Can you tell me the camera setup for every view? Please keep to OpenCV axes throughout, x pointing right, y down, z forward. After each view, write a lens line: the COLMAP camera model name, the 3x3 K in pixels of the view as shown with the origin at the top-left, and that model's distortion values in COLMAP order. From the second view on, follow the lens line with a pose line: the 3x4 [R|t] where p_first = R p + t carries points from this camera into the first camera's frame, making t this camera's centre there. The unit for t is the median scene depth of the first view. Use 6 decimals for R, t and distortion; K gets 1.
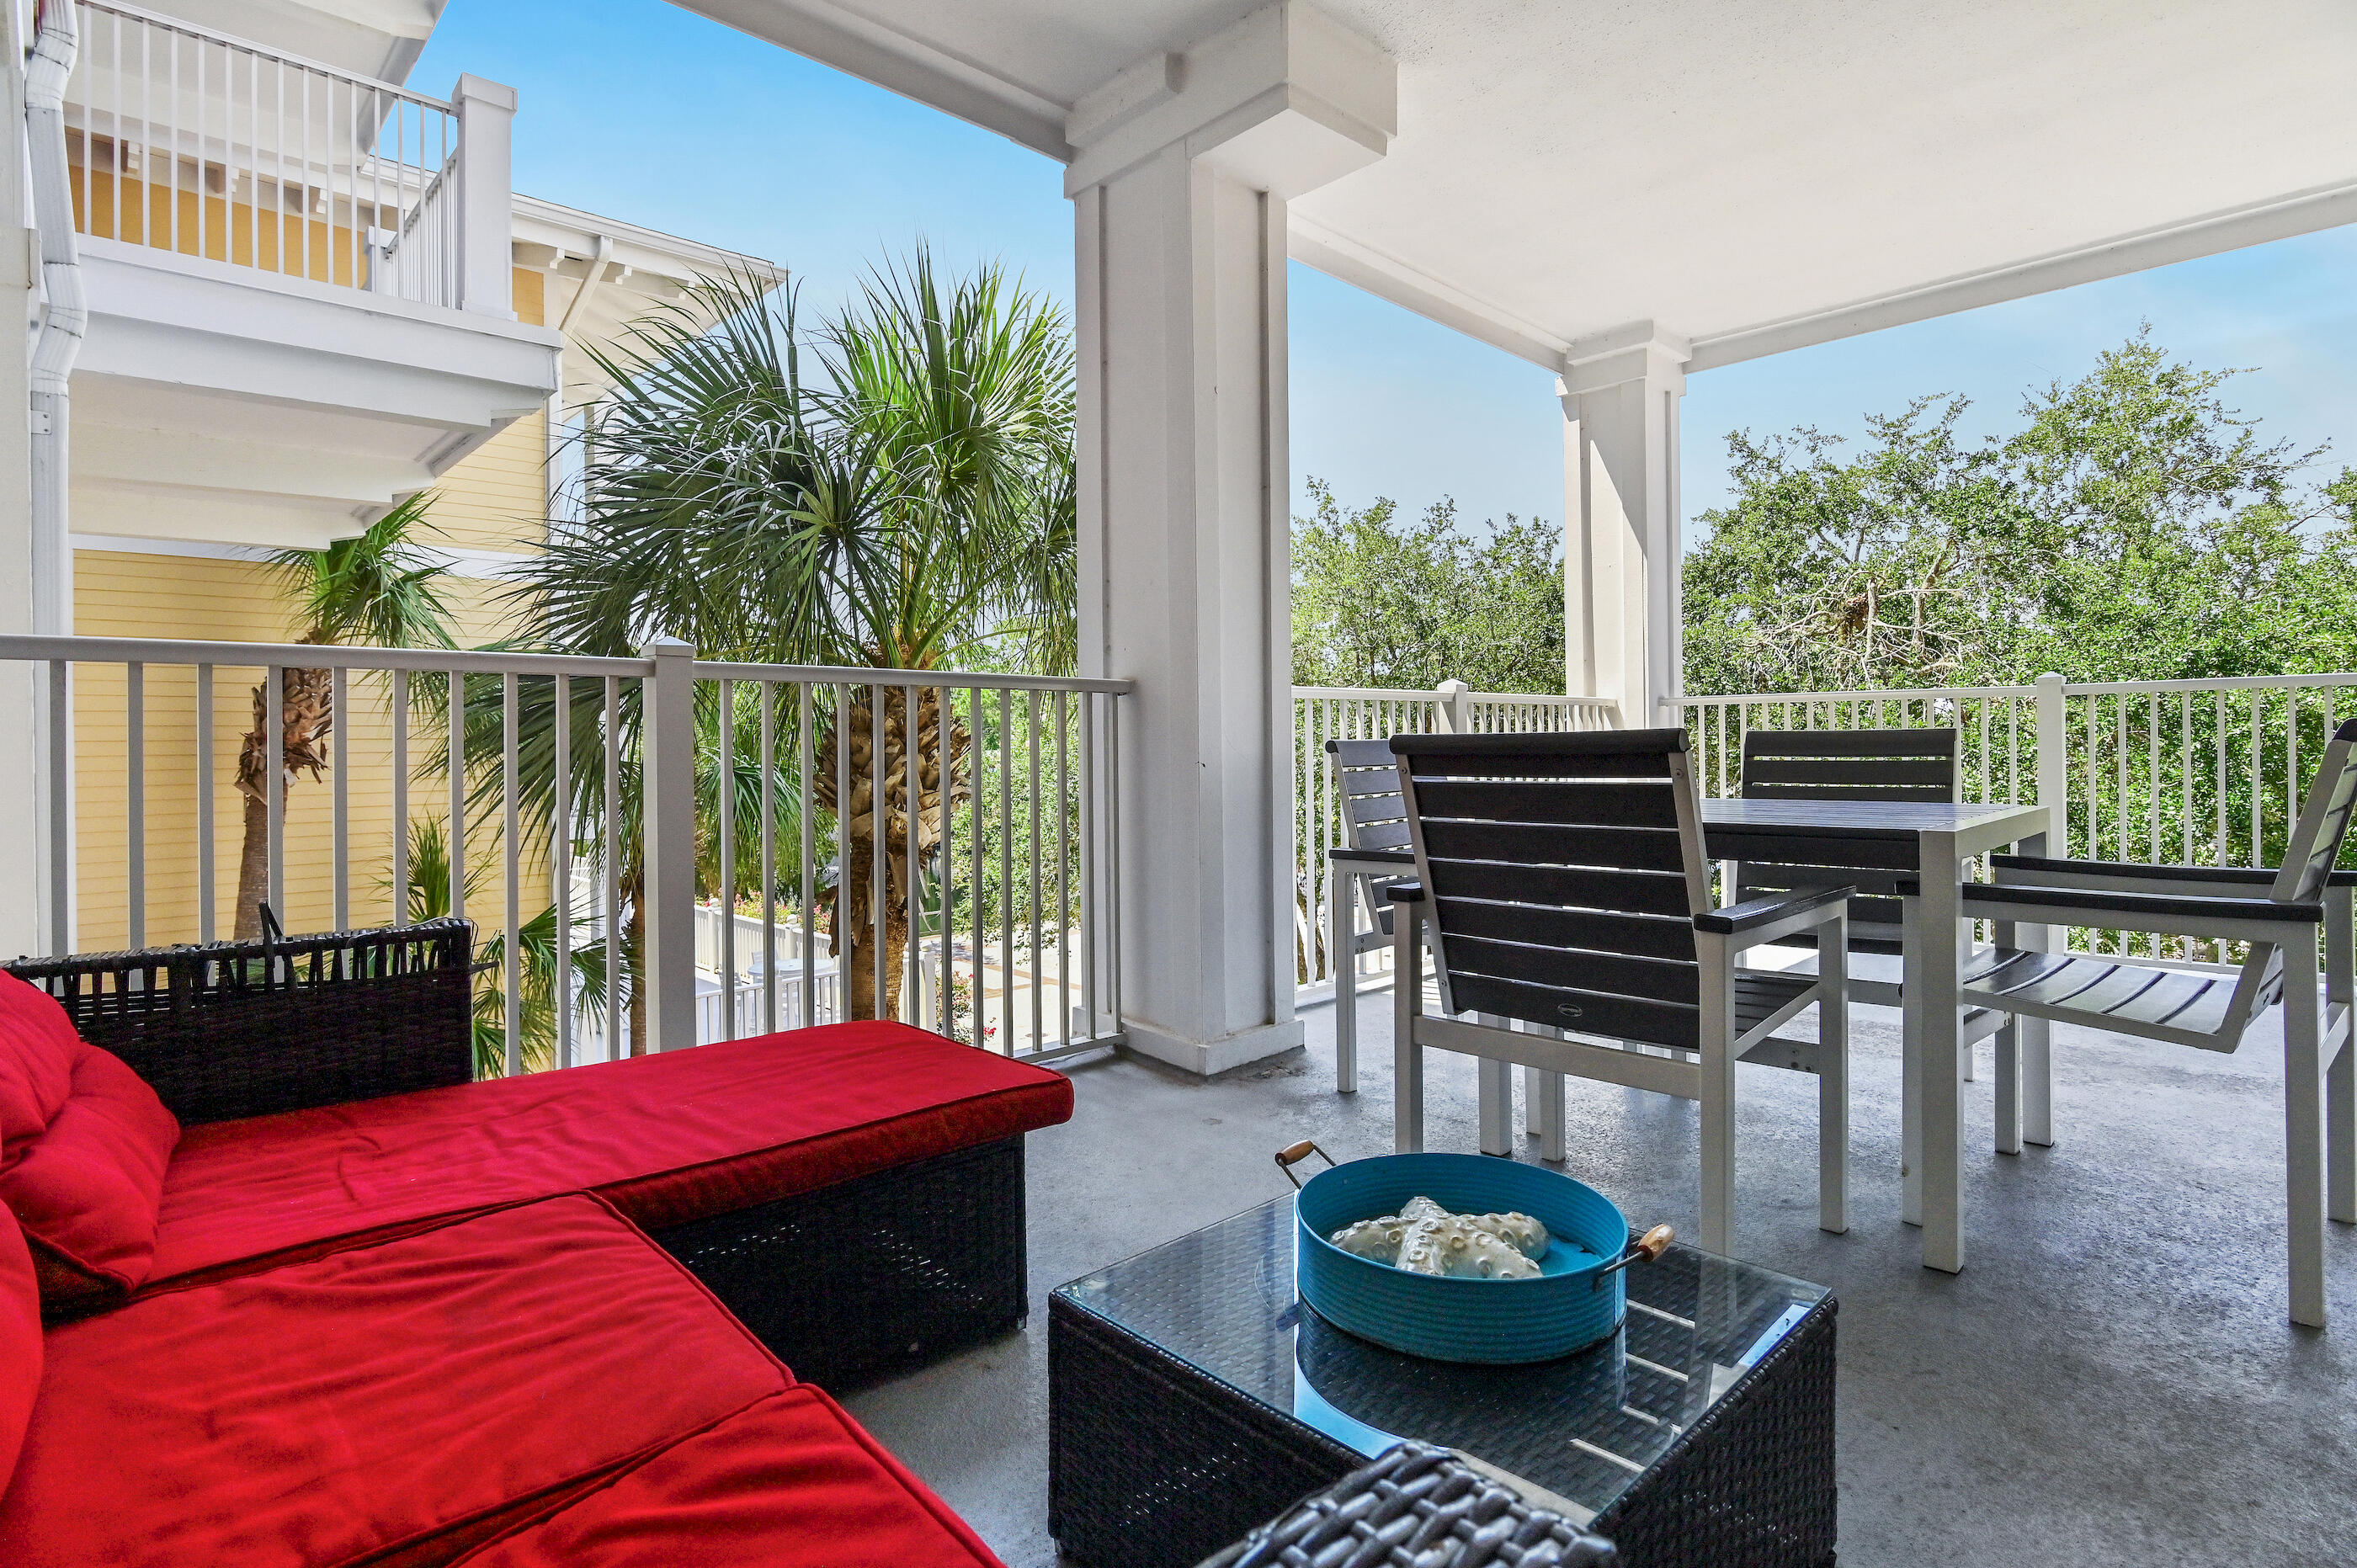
lens RADIAL K [[1187.0, 0, 1188.0], [0, 1187.0, 745.4], [0, 0, 1]] dist [-0.013874, -0.000074]
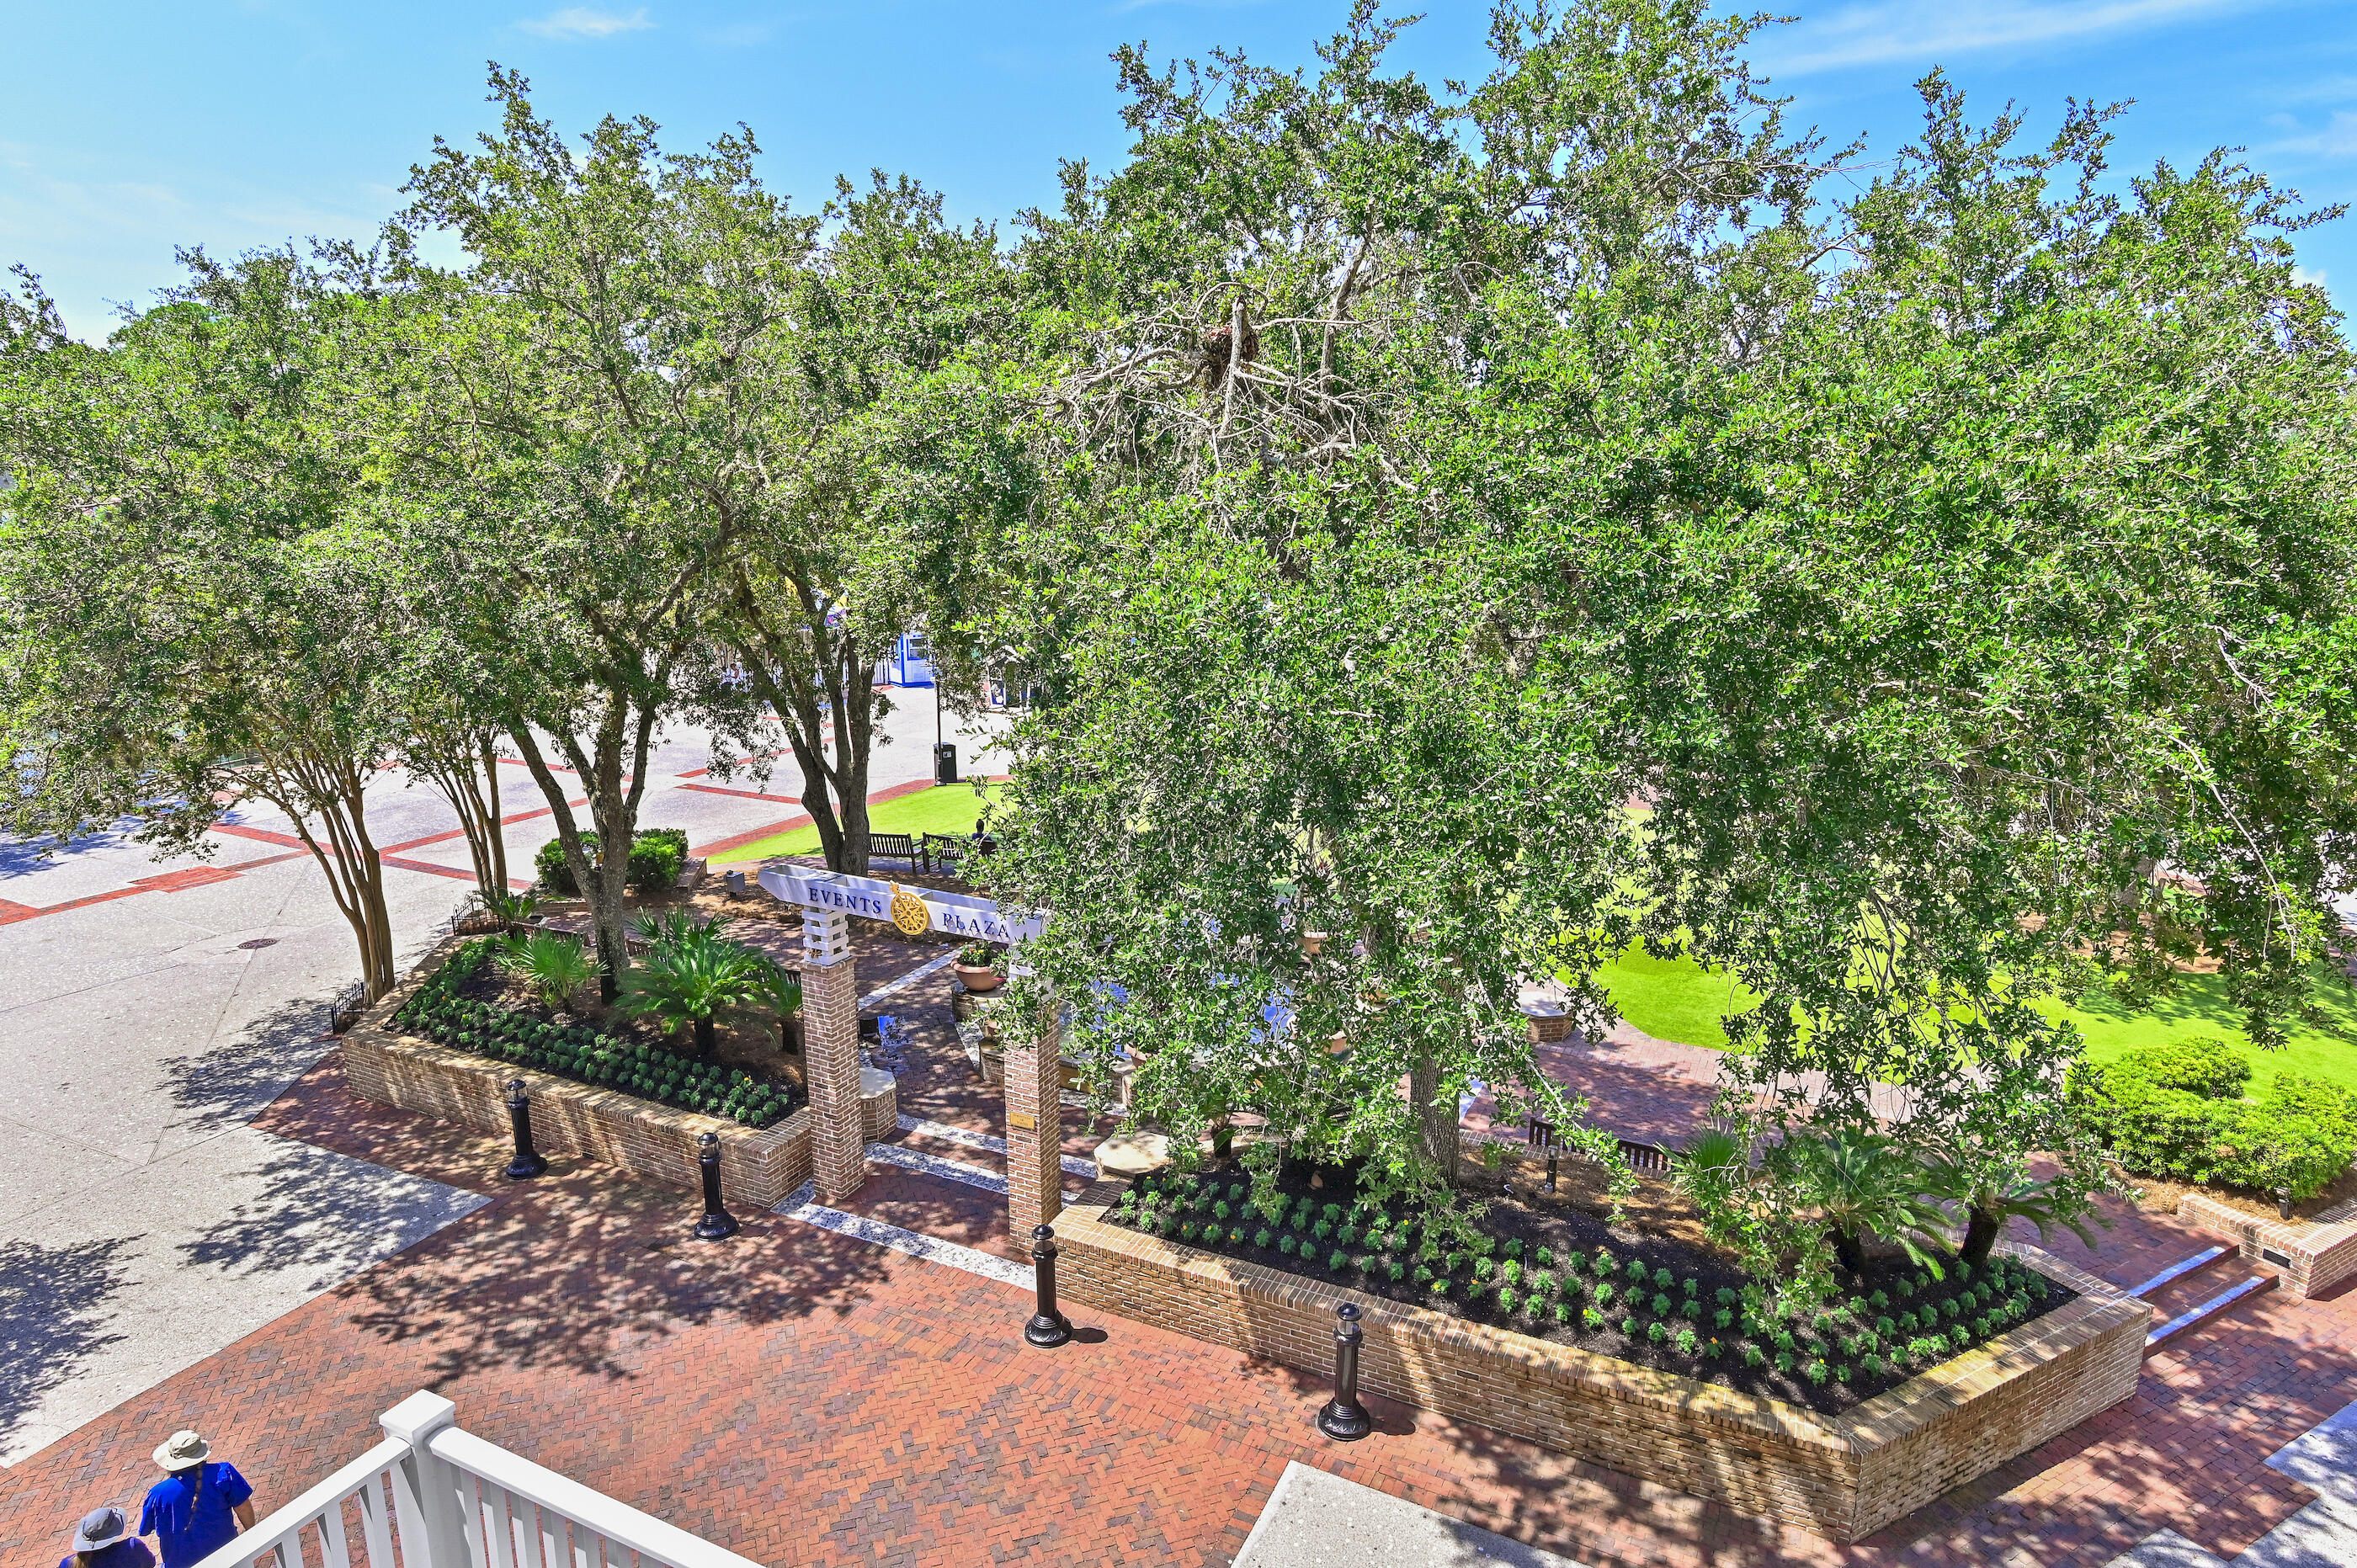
lens RADIAL K [[1395.3, 0, 1169.7], [0, 1395.3, 768.1], [0, 0, 1]] dist [-0.001963, -0.001961]
pose [[0.939890, -0.050433, 0.337733, 0.250011], [-0.017867, 0.980416, 0.196127, -0.037676], [-0.341010, -0.190372, 0.920582, 0.267451]]
